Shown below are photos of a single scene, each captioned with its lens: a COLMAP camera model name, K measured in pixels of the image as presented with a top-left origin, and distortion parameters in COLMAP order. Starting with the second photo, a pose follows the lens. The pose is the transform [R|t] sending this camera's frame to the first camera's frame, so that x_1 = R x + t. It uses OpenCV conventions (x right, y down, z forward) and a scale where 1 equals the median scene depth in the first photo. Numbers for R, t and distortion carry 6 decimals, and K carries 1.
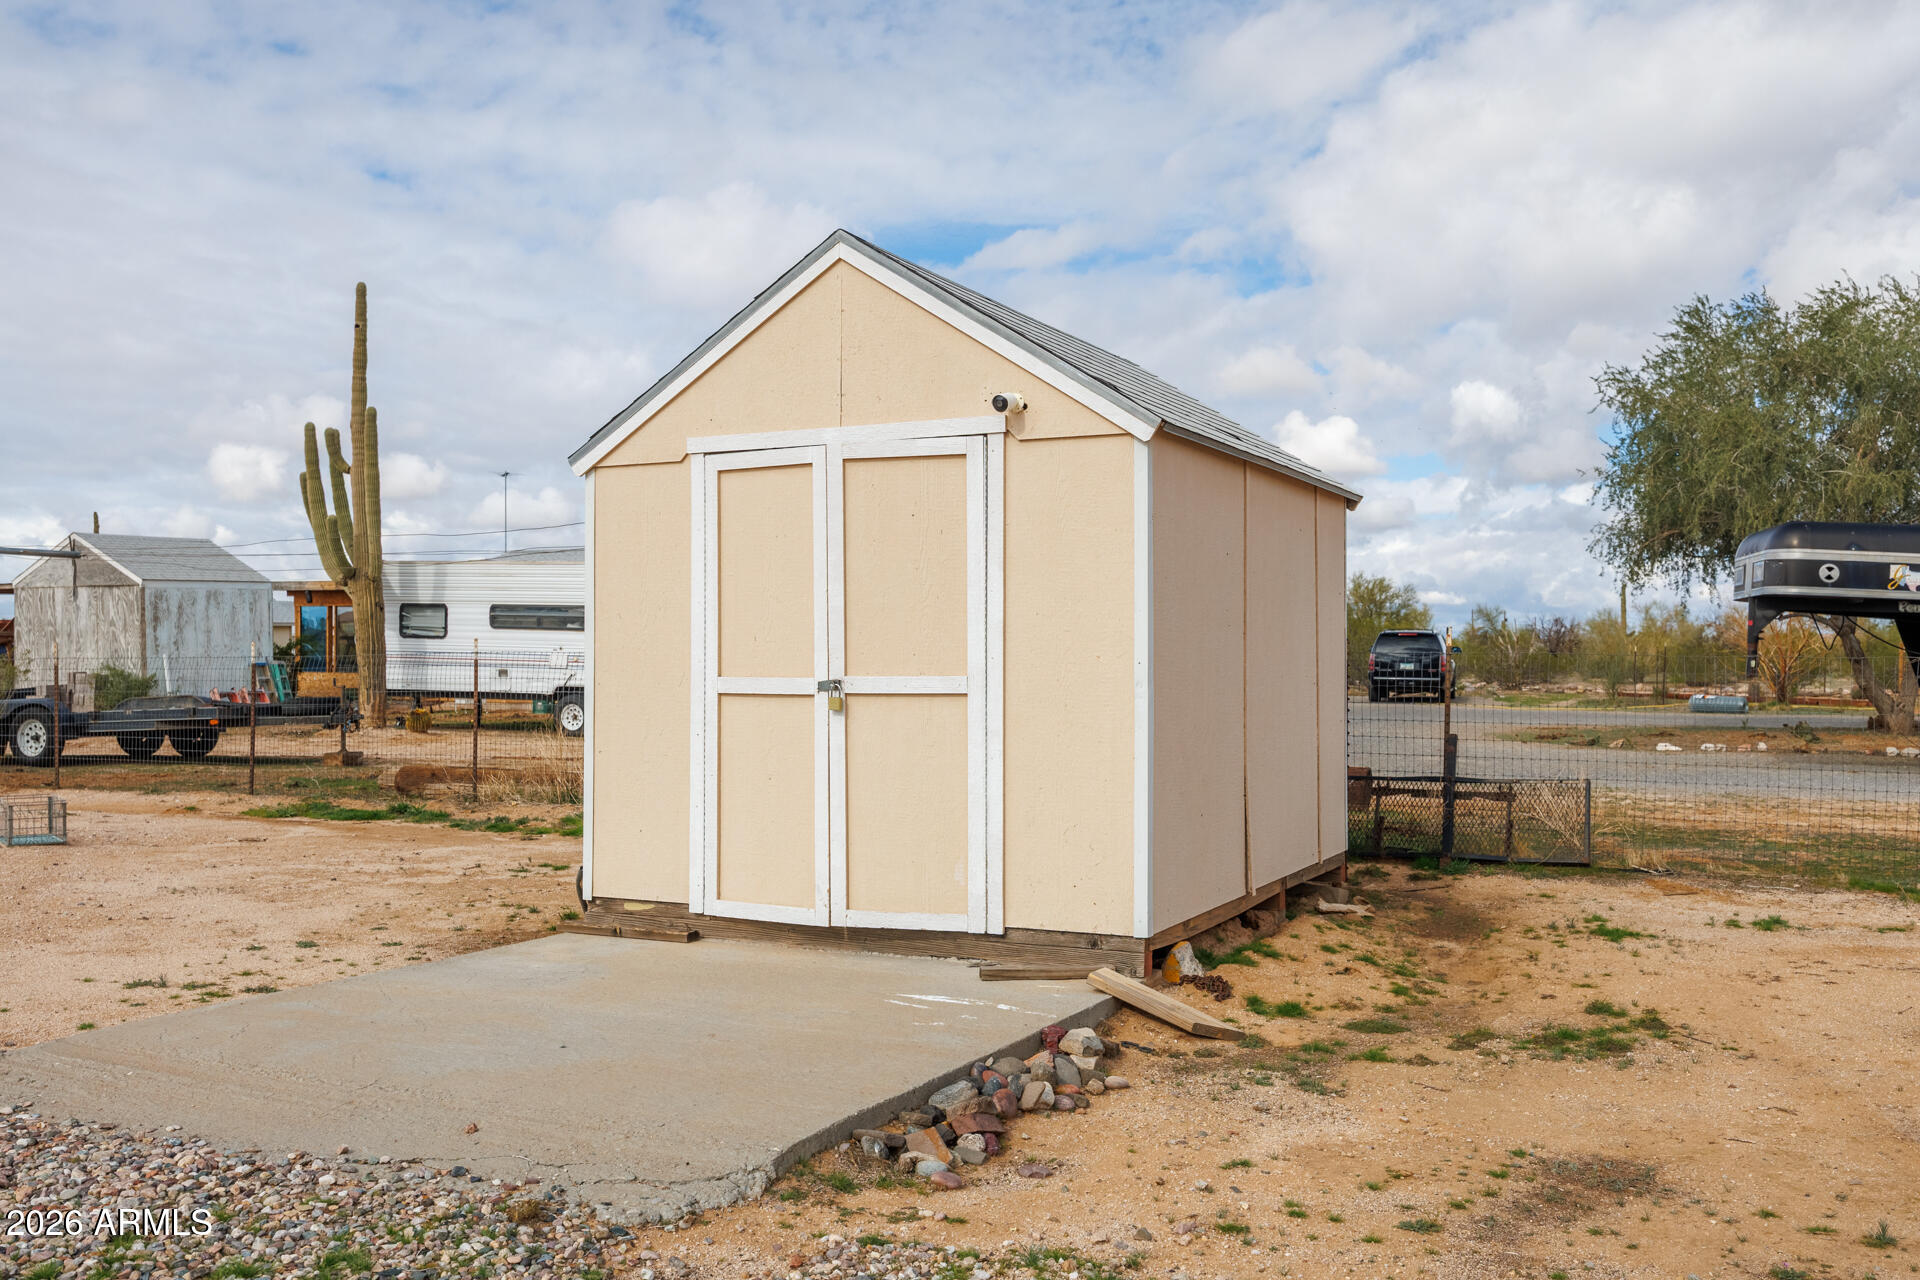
lens RADIAL K [[1708.8, 0, 962.4], [0, 1708.8, 636.6], [0, 0, 1]] dist [-0.016576, -0.001861]
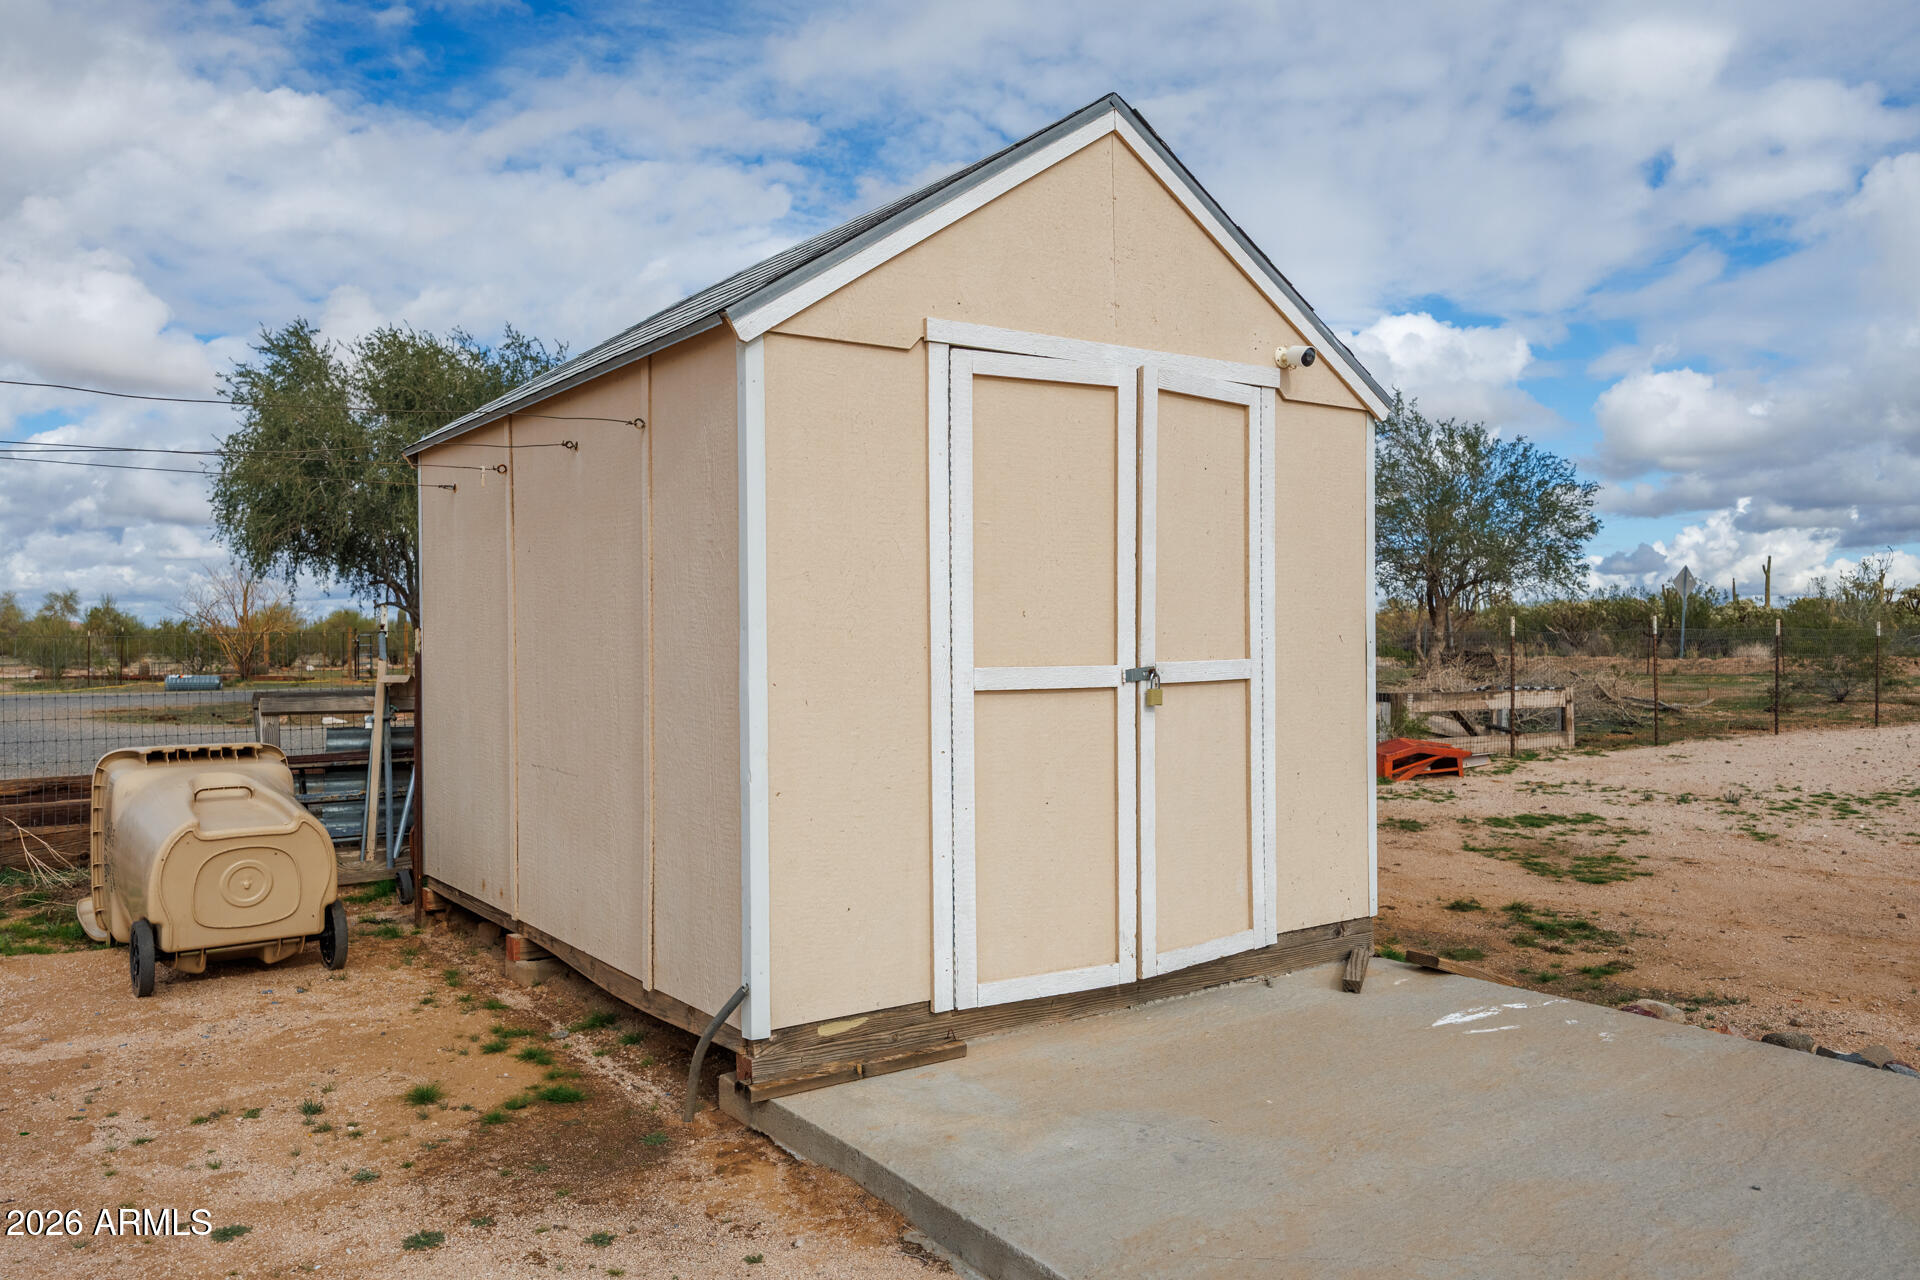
lens RADIAL K [[1383.7, 0, 965.8], [0, 1383.7, 640.8], [0, 0, 1]] dist [-0.002652, -0.004324]
pose [[0.483740, -0.005359, 0.875195, -0.670170], [-0.005066, 0.999947, 0.008923, 0.007852], [-0.875197, -0.008750, 0.483687, 0.757938]]
